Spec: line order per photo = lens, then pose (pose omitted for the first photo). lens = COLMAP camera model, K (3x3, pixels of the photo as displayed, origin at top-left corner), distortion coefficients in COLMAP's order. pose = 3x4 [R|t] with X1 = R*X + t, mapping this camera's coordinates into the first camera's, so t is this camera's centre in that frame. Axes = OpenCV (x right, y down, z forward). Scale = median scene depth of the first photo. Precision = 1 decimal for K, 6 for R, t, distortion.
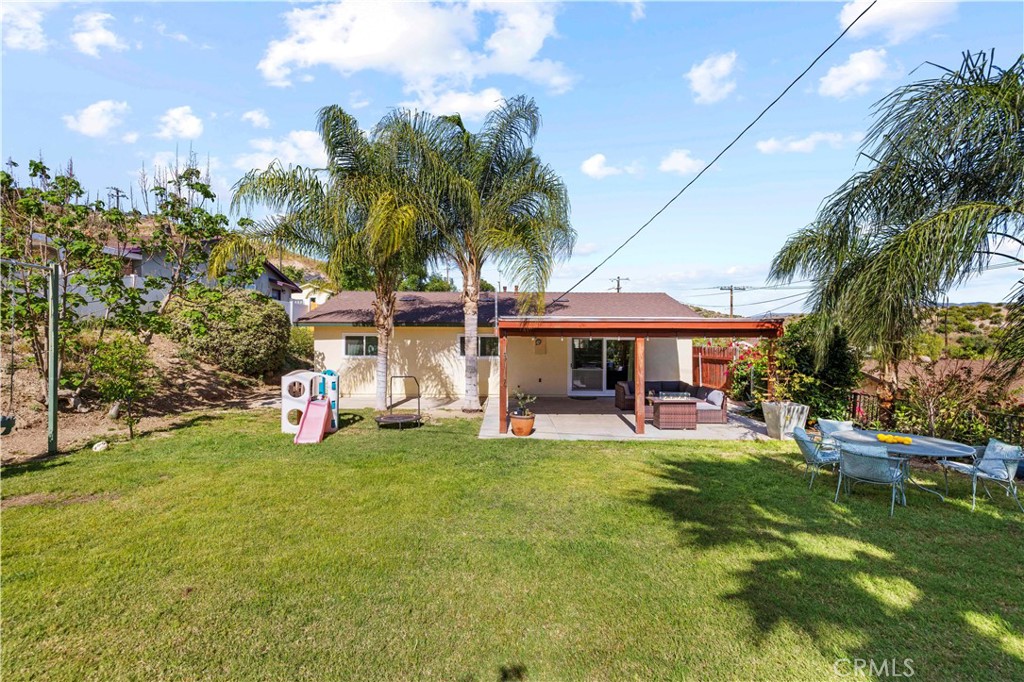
lens RADIAL K [[419.1, 0, 508.7], [0, 419.1, 340.1], [0, 0, 1]] dist [0.001208, 0.000174]
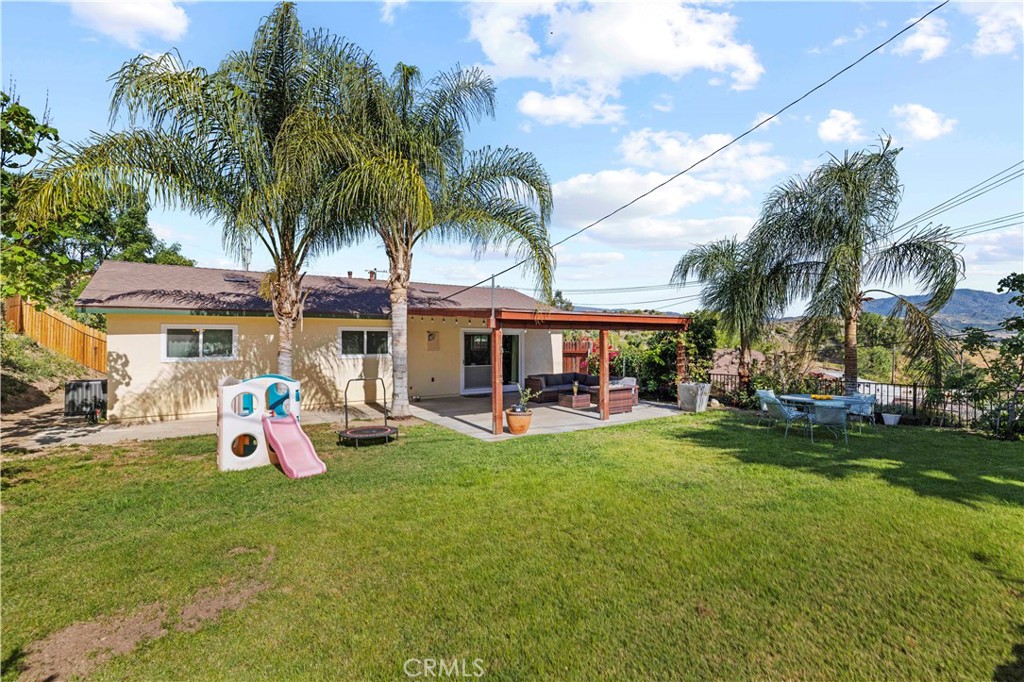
lens RADIAL K [[461.8, 0, 511.3], [0, 461.8, 334.5], [0, 0, 1]] dist [0.000297, 0.000032]
pose [[0.844062, -0.001721, 0.536242, -0.321130], [0.007001, 0.999945, -0.007810, 0.008791], [-0.536200, 0.010346, 0.844028, 0.082730]]
